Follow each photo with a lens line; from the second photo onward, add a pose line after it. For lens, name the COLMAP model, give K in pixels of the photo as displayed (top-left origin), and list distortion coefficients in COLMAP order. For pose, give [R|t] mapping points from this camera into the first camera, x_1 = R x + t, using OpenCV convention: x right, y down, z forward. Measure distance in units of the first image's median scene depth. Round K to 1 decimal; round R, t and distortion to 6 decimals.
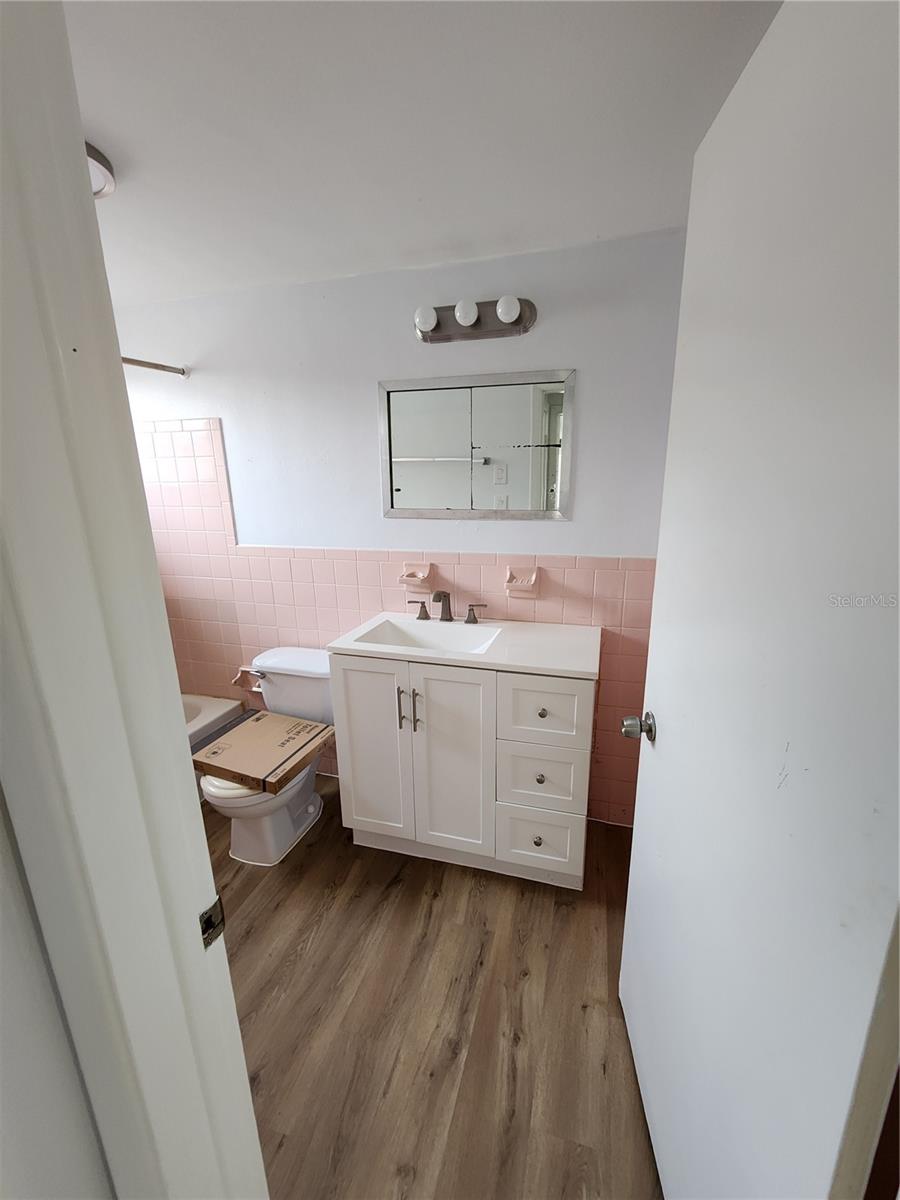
lens RADIAL K [[493.4, 0, 445.4], [0, 493.4, 605.1], [0, 0, 1]] dist [-0.007249, 0.003775]
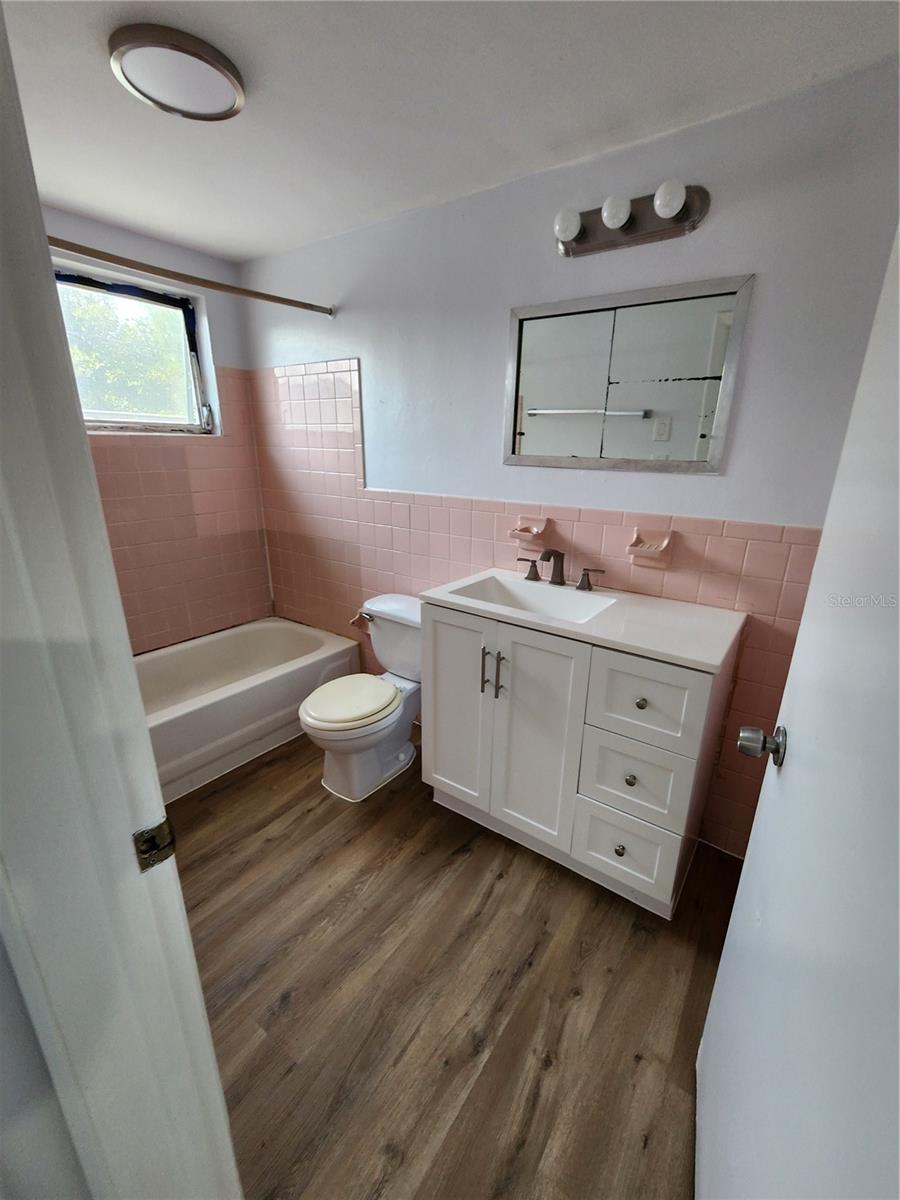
lens RADIAL K [[493.4, 0, 456.0], [0, 493.4, 600.7], [0, 0, 1]] dist [-0.007249, 0.003775]
pose [[0.949018, 0.126314, -0.288807, 0.107357], [-0.110912, 0.991421, 0.069158, 0.023268], [0.295065, -0.033600, 0.954886, 0.115019]]
